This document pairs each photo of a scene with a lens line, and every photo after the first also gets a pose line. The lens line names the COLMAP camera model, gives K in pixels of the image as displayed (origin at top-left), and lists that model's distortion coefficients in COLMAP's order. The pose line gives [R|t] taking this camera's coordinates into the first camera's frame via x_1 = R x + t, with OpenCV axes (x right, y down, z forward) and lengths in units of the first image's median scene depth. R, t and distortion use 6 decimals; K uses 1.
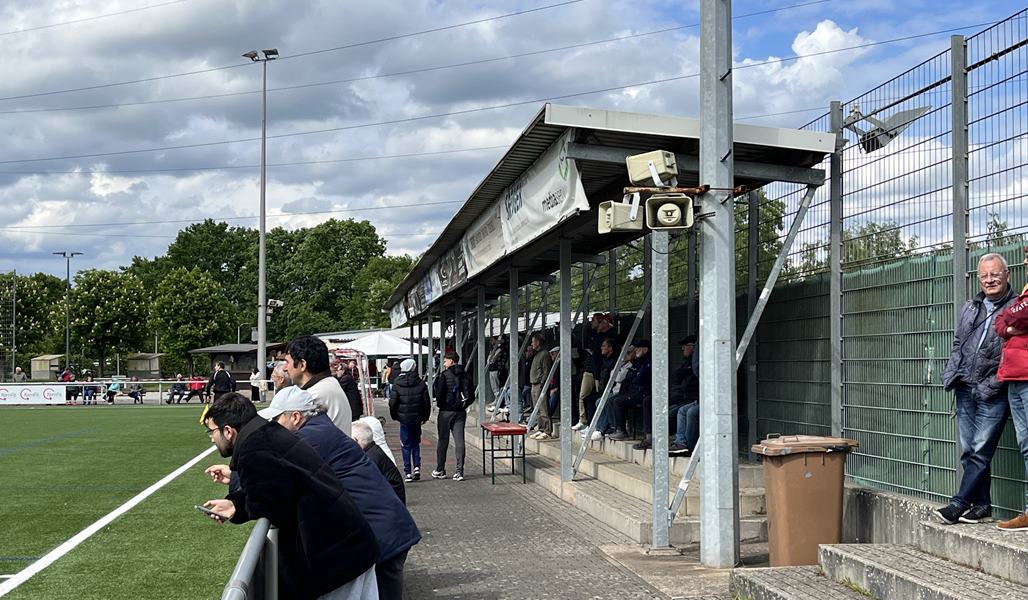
lens RADIAL K [[1379.6, 0, 514.0], [0, 1379.6, 300.0], [0, 0, 1]] dist [0.041575, 0.013717]
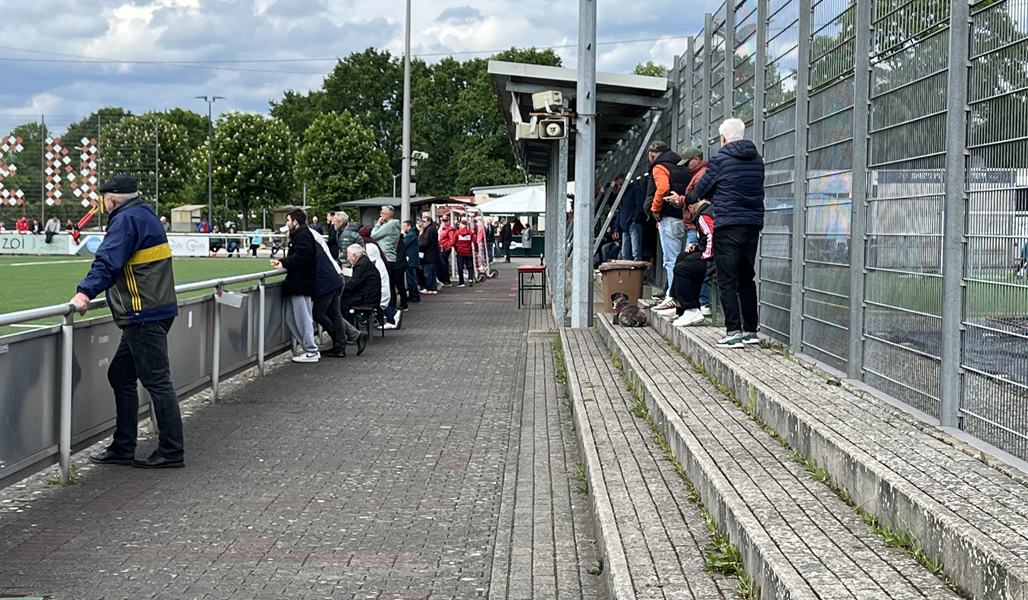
lens RADIAL K [[1751.0, 0, 560.9], [0, 1751.0, 281.4], [0, 0, 1]] dist [0.128967, 0.088711]
pose [[0.993300, 0.020986, -0.113641, 0.047393], [-0.012012, 0.996796, 0.079082, -0.005951], [0.114937, -0.077187, 0.990369, -0.147526]]
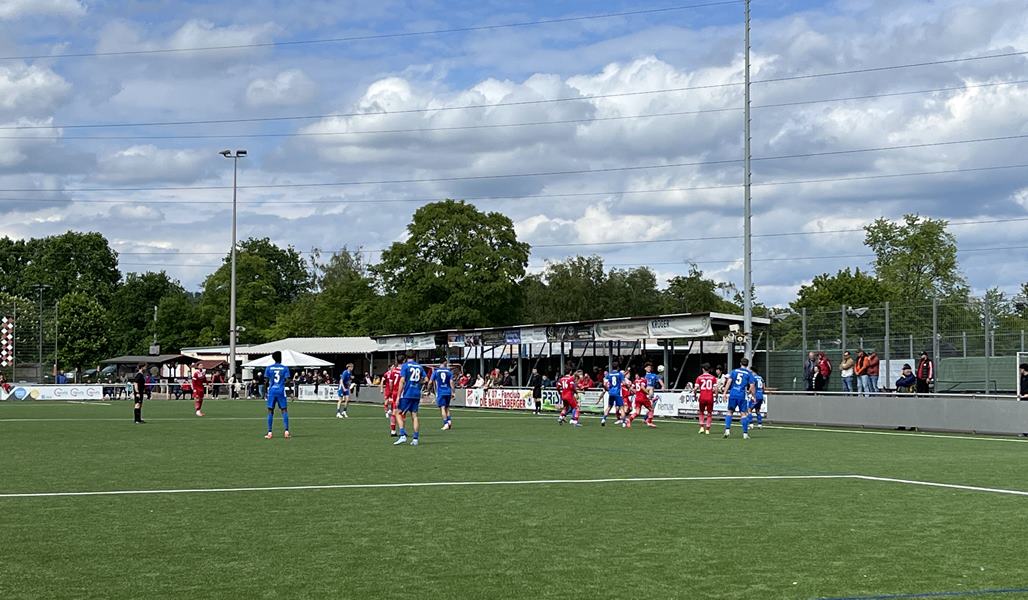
lens RADIAL K [[1618.6, 0, 514.0], [0, 1618.6, 300.0], [0, 0, 1]] dist [-0.015241, -0.012801]
pose [[0.963070, 0.016978, 0.268714, -0.259487], [-0.016949, 0.999853, -0.002428, -0.020944], [-0.268716, -0.002216, 0.963217, -0.500370]]
